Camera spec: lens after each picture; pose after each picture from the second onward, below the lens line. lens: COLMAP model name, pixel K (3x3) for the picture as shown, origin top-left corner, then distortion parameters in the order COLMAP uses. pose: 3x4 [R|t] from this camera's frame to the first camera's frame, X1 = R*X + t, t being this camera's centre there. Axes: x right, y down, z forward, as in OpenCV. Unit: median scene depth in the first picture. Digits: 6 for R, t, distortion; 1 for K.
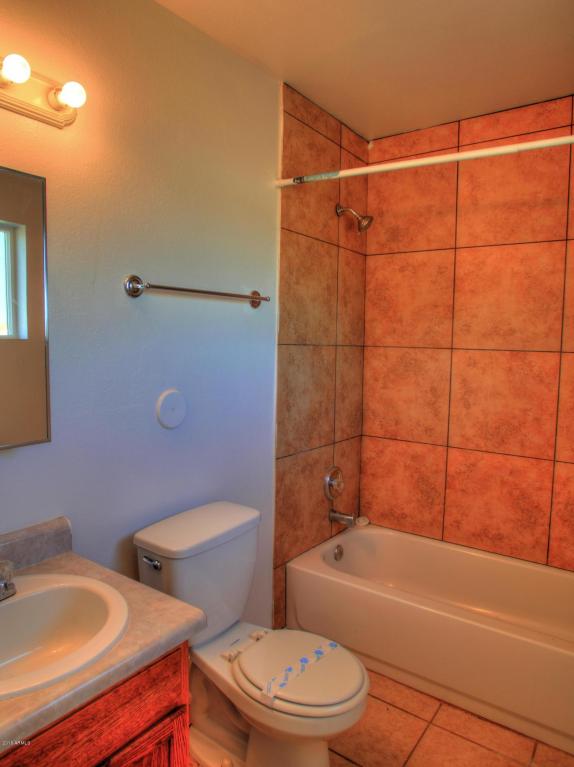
lens RADIAL K [[518.5, 0, 286.5], [0, 518.5, 383.2], [0, 0, 1]] dist [-0.061562, 0.034997]
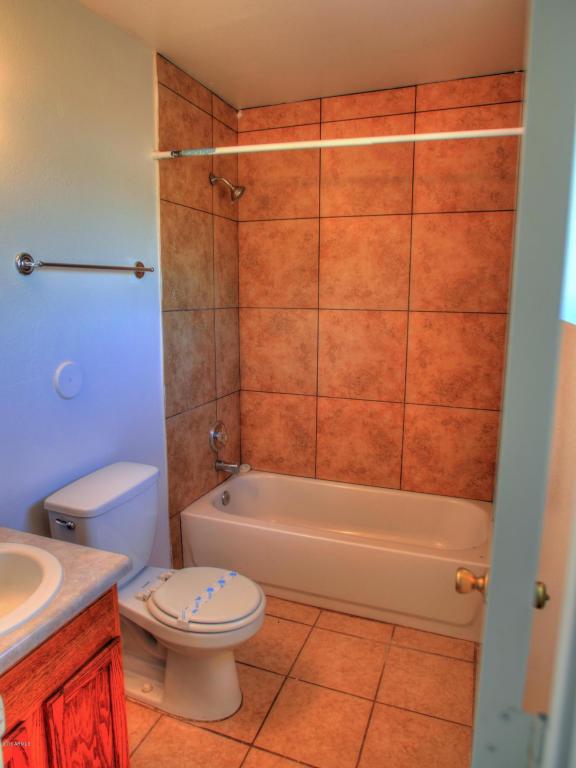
lens RADIAL K [[519.2, 0, 284.7], [0, 519.2, 383.3], [0, 0, 1]] dist [-0.061562, 0.034997]
pose [[0.966576, -0.057977, 0.249739, -0.046139], [0.033544, 0.994320, 0.101007, -0.026608], [-0.254177, -0.089254, 0.963031, -0.091150]]
